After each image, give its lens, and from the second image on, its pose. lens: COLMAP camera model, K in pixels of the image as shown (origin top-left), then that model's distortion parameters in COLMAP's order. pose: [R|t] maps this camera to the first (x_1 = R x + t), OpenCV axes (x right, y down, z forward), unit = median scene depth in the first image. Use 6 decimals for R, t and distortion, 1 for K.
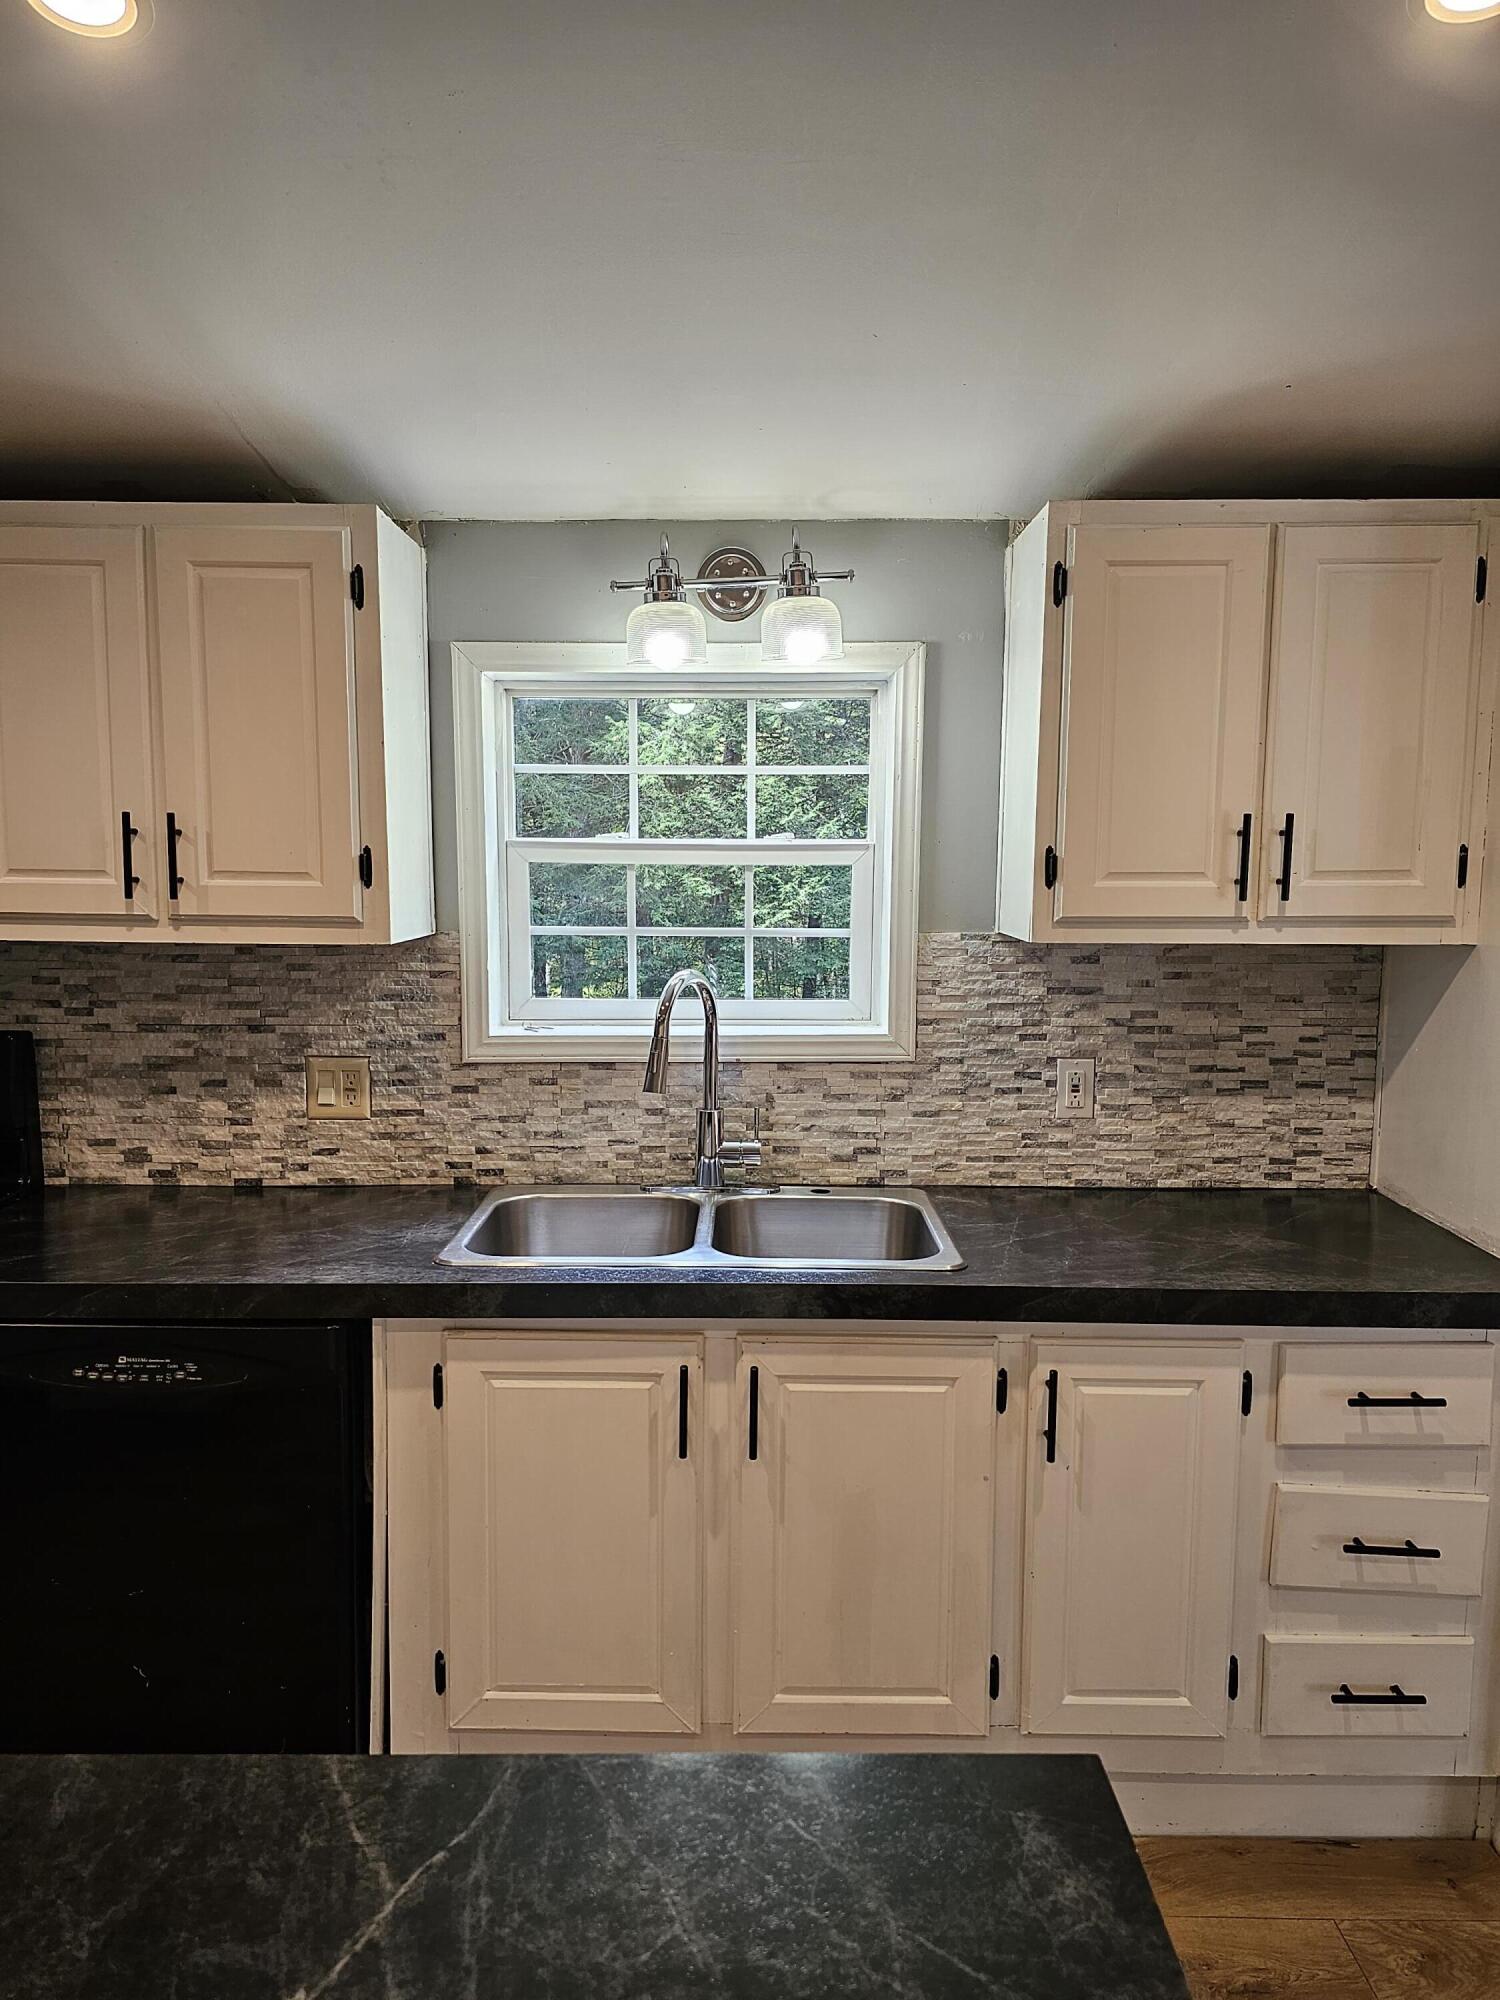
lens RADIAL K [[1326.6, 0, 750.0], [0, 1326.6, 1000.0], [0, 0, 1]] dist [0.052635, 0.000172]
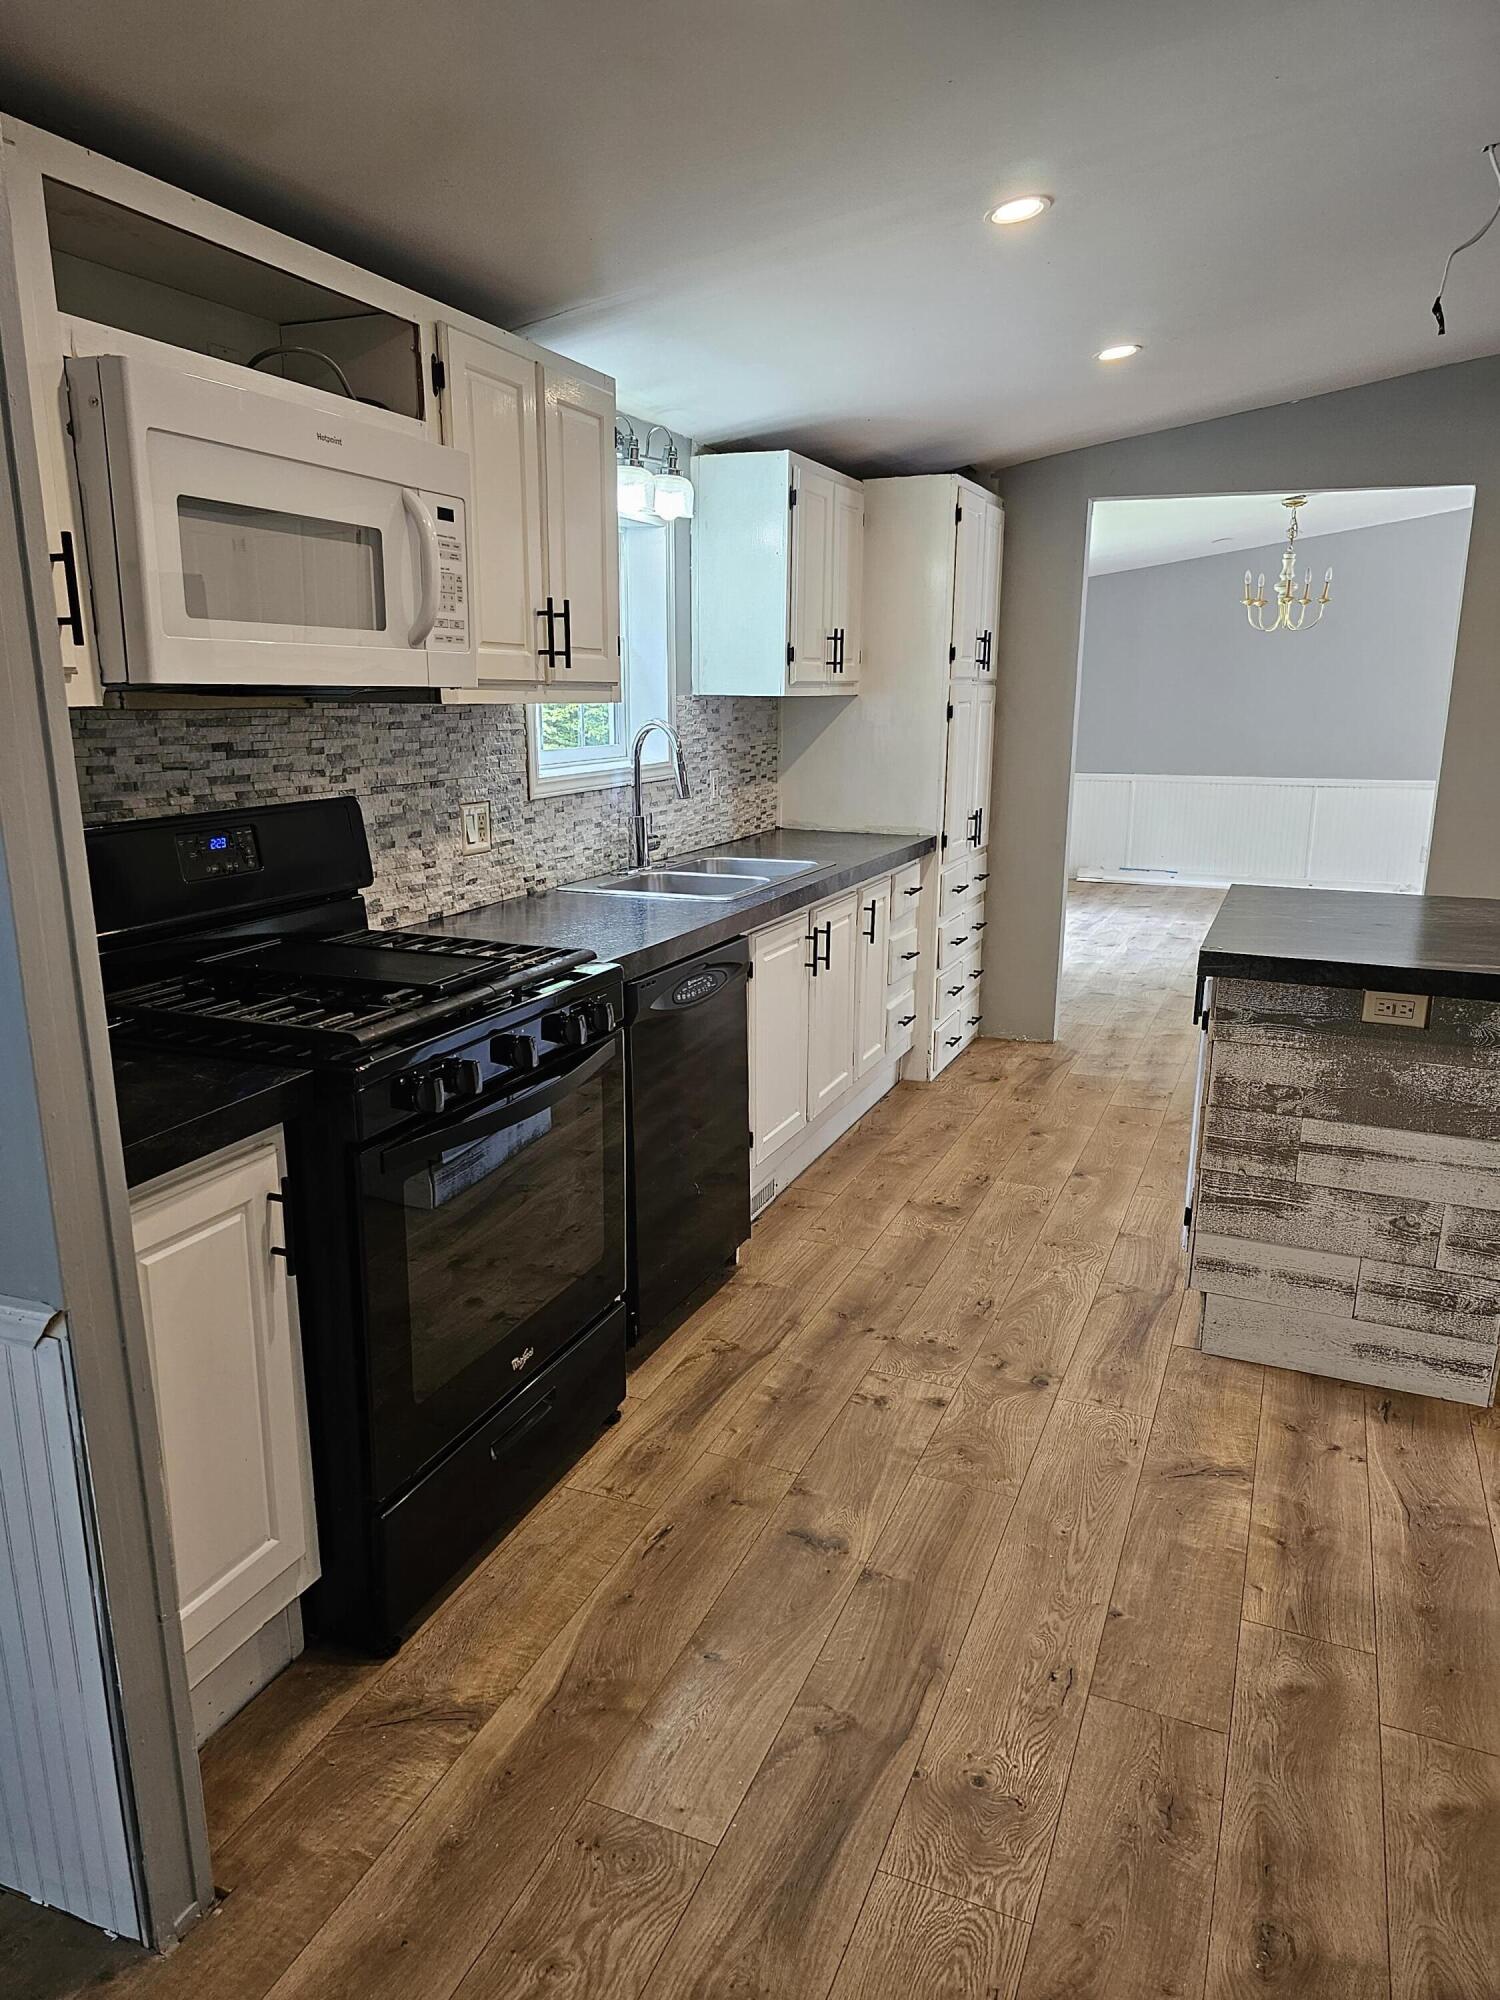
lens RADIAL K [[1326.6, 0, 750.0], [0, 1326.6, 1000.0], [0, 0, 1]] dist [0.052635, 0.000172]
pose [[0.392062, -0.215750, 0.894282, -1.356125], [0.095181, 0.976406, 0.193834, 0.005635], [-0.915002, 0.009124, 0.403347, 0.263720]]
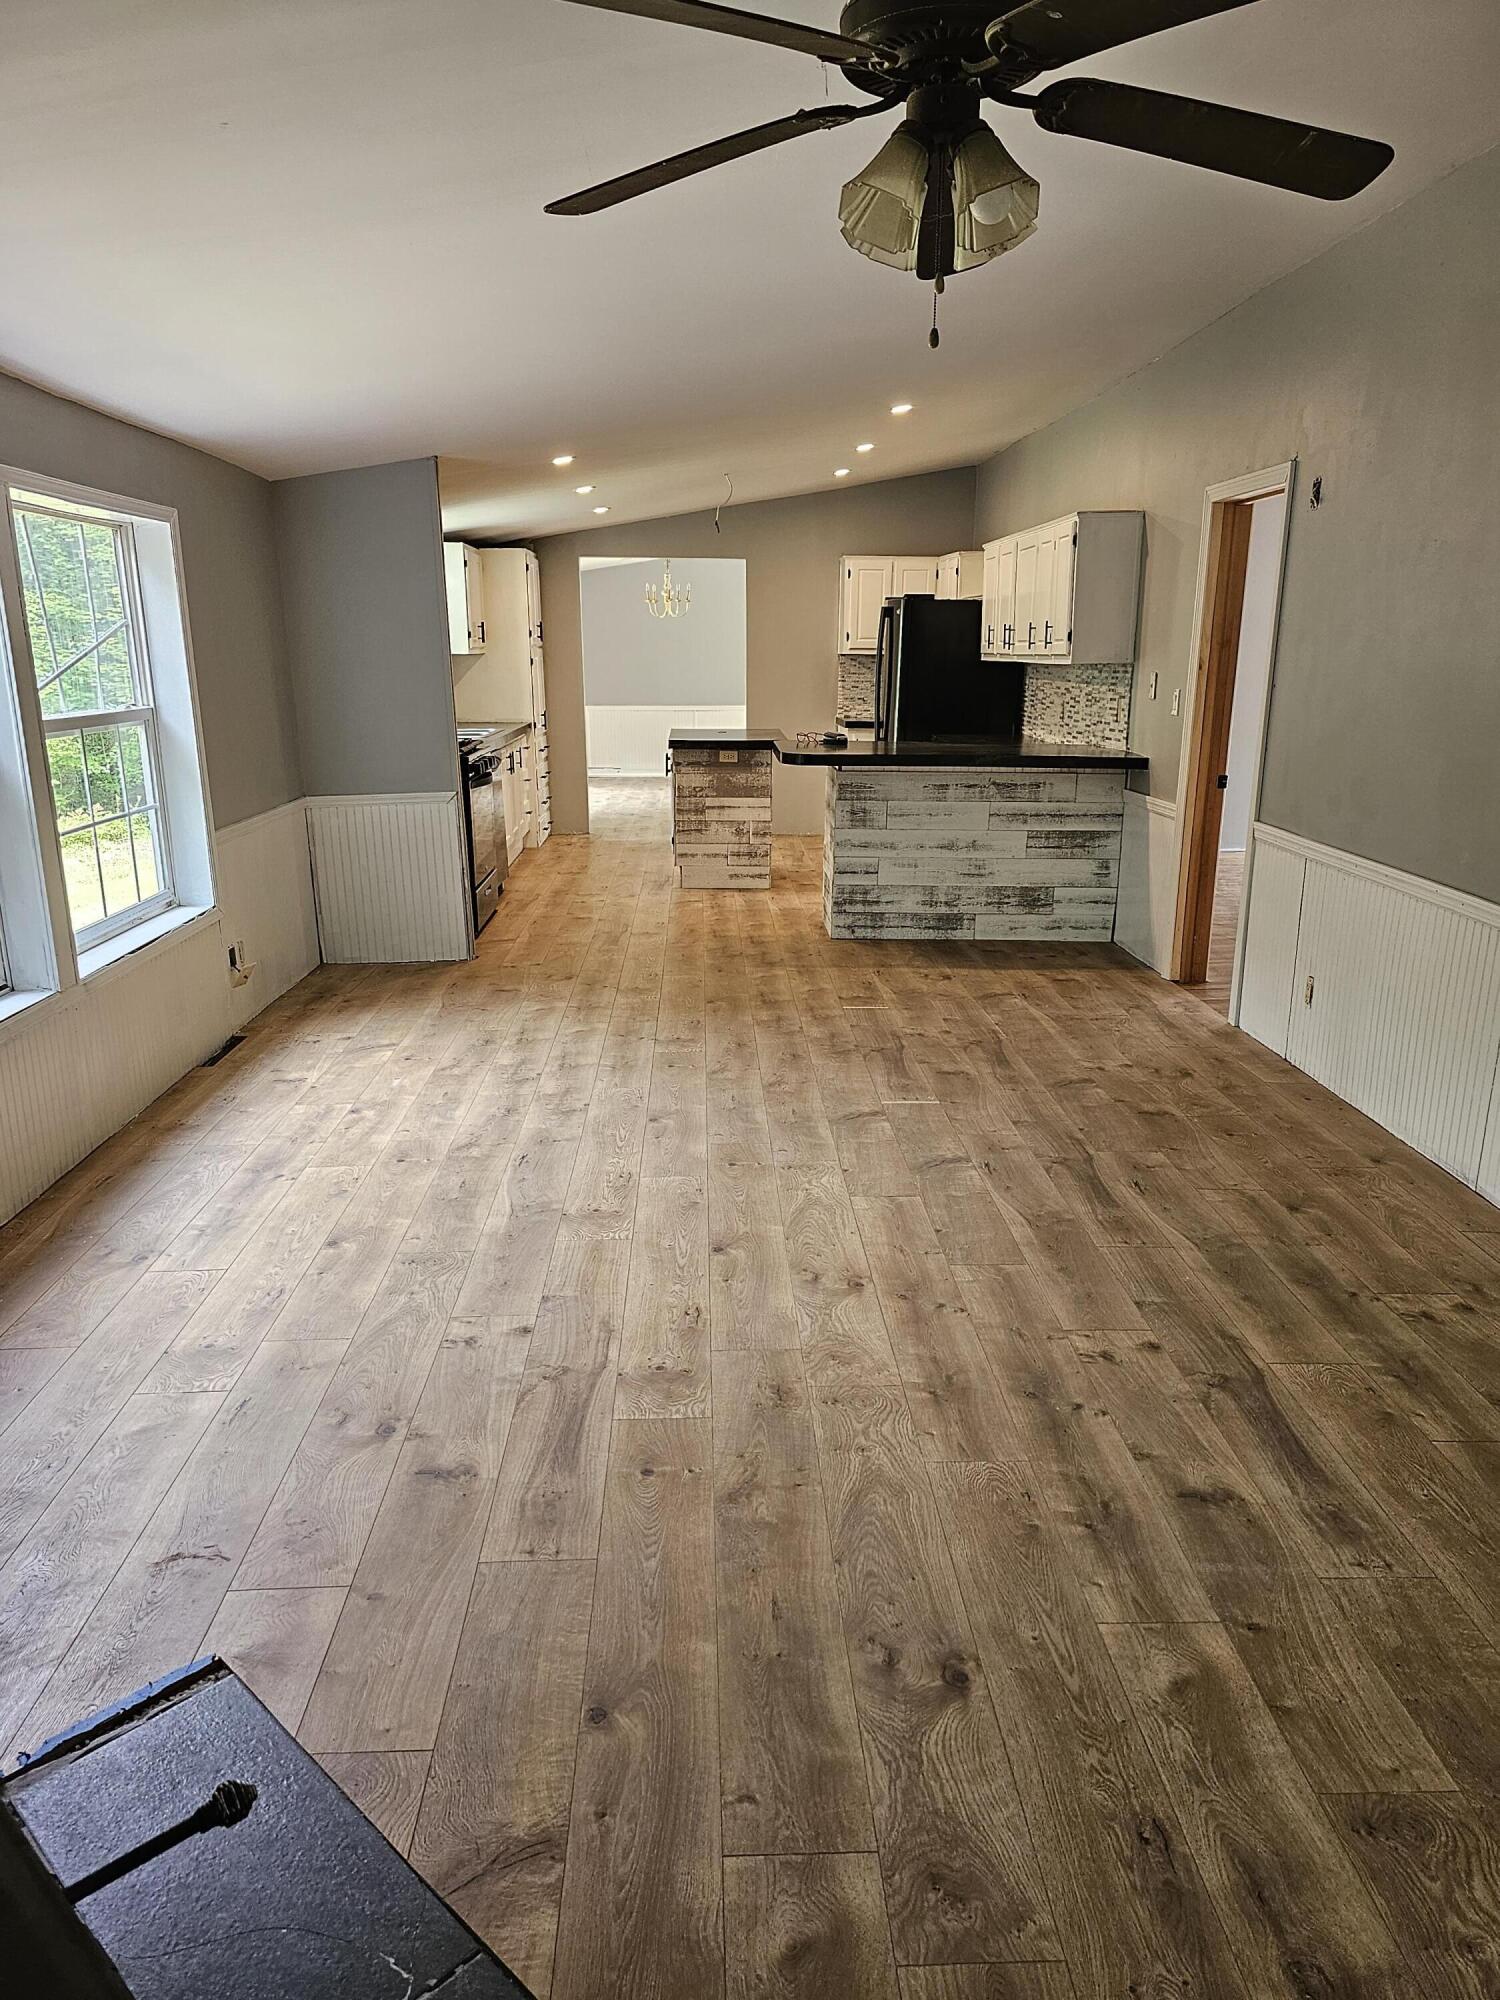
lens RADIAL K [[1326.6, 0, 750.0], [0, 1326.6, 1000.0], [0, 0, 1]] dist [0.052635, 0.000172]
pose [[-0.036742, -0.262151, 0.964327, -3.476000], [0.105346, 0.958586, 0.264604, -0.015732], [-0.993757, 0.111310, -0.007604, 0.264905]]
